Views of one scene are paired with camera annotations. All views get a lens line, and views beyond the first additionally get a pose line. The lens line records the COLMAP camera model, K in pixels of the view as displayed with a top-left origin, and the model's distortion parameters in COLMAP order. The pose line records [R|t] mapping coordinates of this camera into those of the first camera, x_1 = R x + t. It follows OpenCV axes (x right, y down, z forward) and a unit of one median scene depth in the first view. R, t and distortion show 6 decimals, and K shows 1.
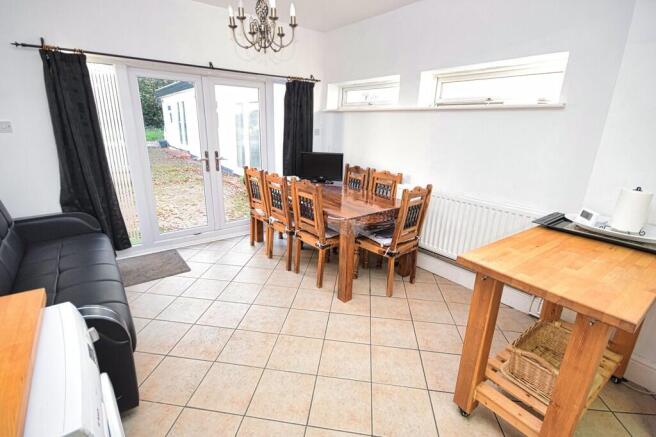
lens RADIAL K [[305.2, 0, 325.2], [0, 305.2, 218.7], [0, 0, 1]] dist [0.020737, -0.015486]
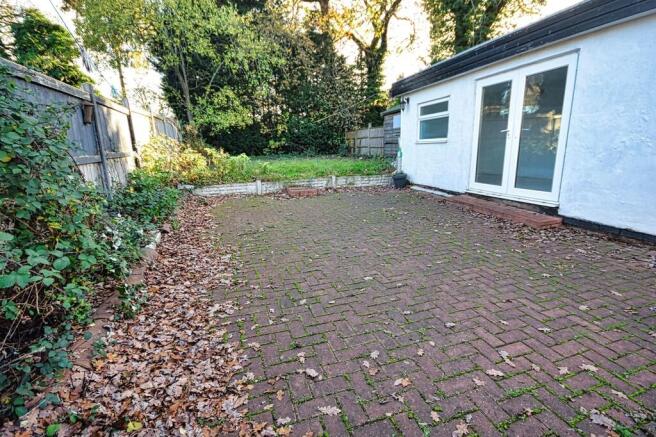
lens RADIAL K [[305.2, 0, 325.2], [0, 305.2, 218.7], [0, 0, 1]] dist [0.020737, -0.015486]
pose [[0.932505, 0.028068, -0.360066, -2.106301], [-0.054966, 0.996391, -0.064682, -0.641283], [0.356951, 0.080108, 0.930682, 2.203668]]
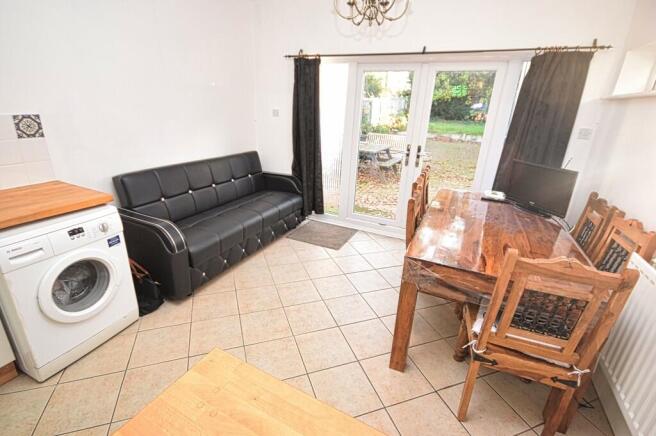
lens RADIAL K [[305.2, 0, 325.2], [0, 305.2, 218.2], [0, 0, 1]] dist [0.020737, -0.015486]
pose [[0.460318, 0.298819, -0.835951, 0.411458], [-0.293353, 0.939951, 0.174460, -0.111408], [0.837885, 0.164922, 0.520336, 0.382365]]
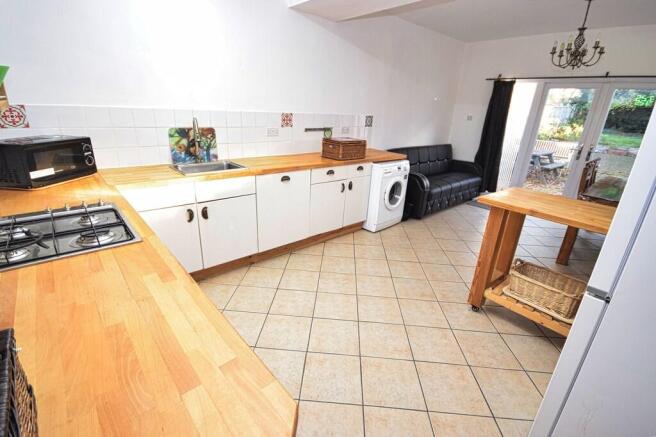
lens RADIAL K [[305.2, 0, 325.2], [0, 305.2, 218.7], [0, 0, 1]] dist [0.020737, -0.015486]
pose [[0.078441, 0.320321, -0.944056, 0.934495], [-0.343805, 0.897570, 0.275982, 0.078367], [0.935759, 0.302923, 0.180534, -0.122332]]
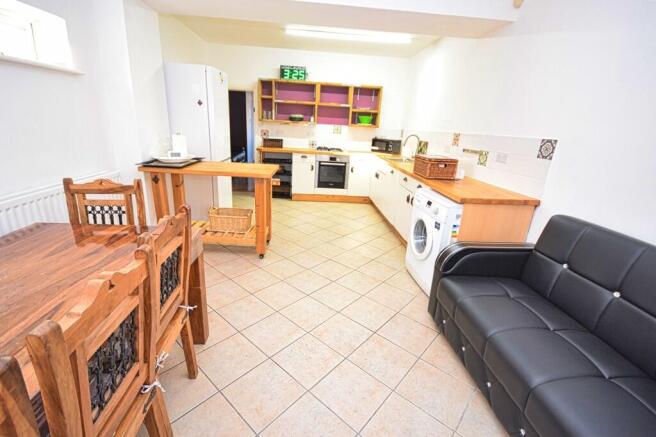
lens RADIAL K [[305.2, 0, 325.2], [0, 305.2, 218.7], [0, 0, 1]] dist [0.020737, -0.015486]
pose [[-0.824872, -0.234952, 0.514182, -0.428539], [0.092657, 0.841053, 0.532959, -0.298622], [-0.557674, 0.487266, -0.671991, 1.030602]]
